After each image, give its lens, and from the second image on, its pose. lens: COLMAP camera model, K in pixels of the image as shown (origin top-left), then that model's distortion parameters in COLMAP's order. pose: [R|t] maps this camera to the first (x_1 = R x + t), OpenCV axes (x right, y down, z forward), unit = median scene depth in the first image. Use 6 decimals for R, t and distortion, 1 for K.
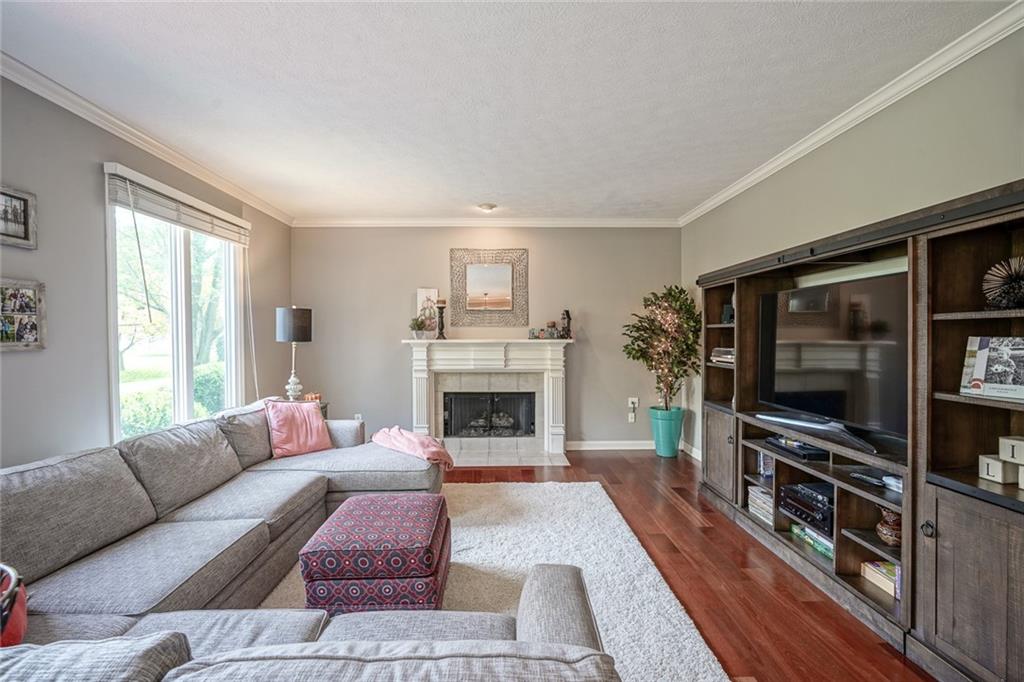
lens RADIAL K [[458.7, 0, 505.7], [0, 458.7, 344.5], [0, 0, 1]] dist [-0.002929, -0.000083]
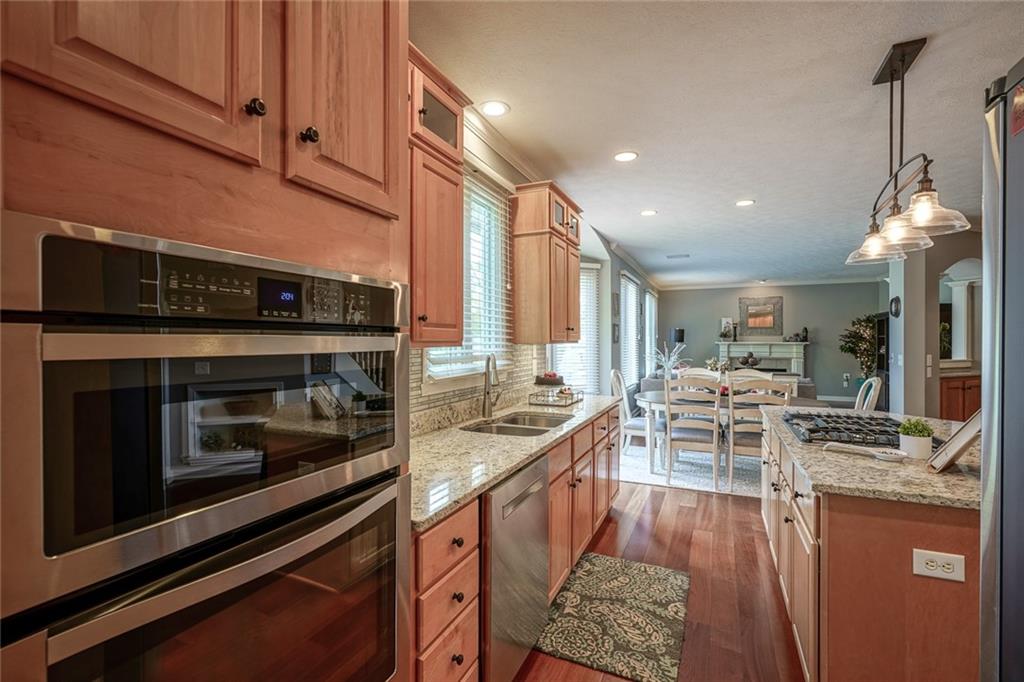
lens RADIAL K [[462.7, 0, 509.5], [0, 462.7, 343.4], [0, 0, 1]] dist [-0.006155, 0.000569]
pose [[0.904142, 0.007057, -0.427174, -0.167637], [-0.012694, 0.999866, -0.010351, 0.029935], [0.427044, 0.014781, 0.904110, -1.326547]]
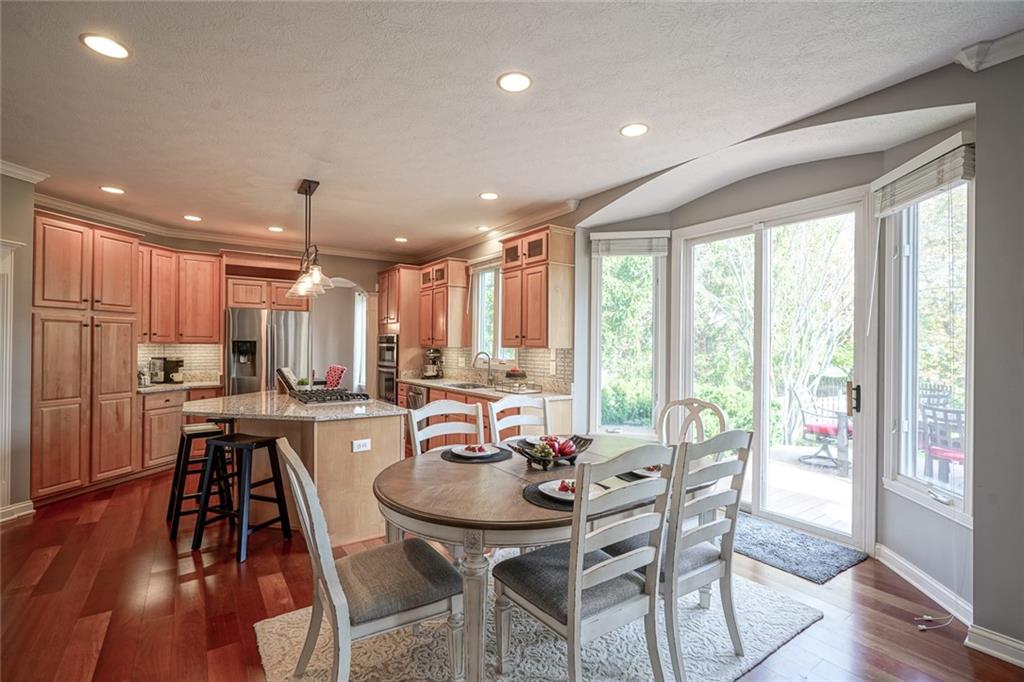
lens RADIAL K [[465.0, 0, 507.1], [0, 465.0, 344.0], [0, 0, 1]] dist [-0.003016, 0.000018]
pose [[-0.838479, -0.006013, -0.544901, 0.109950], [-0.017246, 0.999731, 0.015504, 0.001907], [0.544661, 0.022397, -0.838357, 0.015108]]
